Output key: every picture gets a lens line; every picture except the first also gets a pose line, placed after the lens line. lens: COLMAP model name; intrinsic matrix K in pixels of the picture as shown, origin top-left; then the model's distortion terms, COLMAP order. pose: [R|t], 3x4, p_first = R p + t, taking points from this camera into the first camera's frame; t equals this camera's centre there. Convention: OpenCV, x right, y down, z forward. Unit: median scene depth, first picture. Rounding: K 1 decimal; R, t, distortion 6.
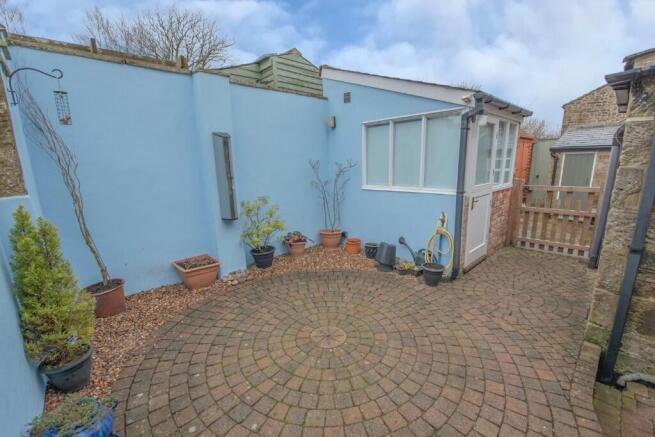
lens RADIAL K [[277.2, 0, 325.6], [0, 277.2, 219.3], [0, 0, 1]] dist [-0.014184, -0.001102]
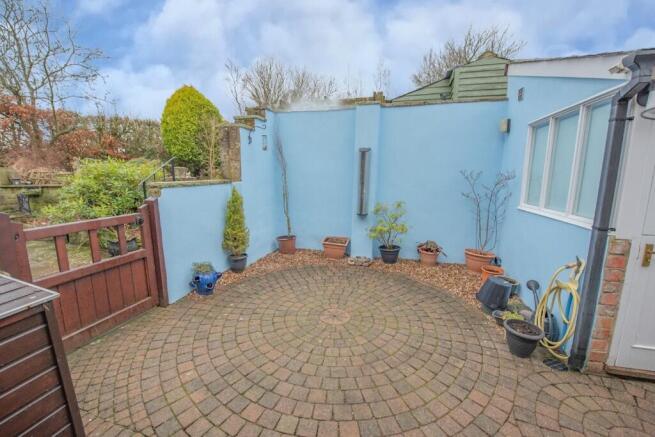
lens RADIAL K [[262.0, 0, 325.4], [0, 262.0, 213.9], [0, 0, 1]] dist [-0.015526, -0.000898]
pose [[0.523636, 0.152704, -0.838145, 0.586101], [-0.190010, 0.979957, 0.059831, -0.044544], [0.830483, 0.127926, 0.542156, 0.207030]]
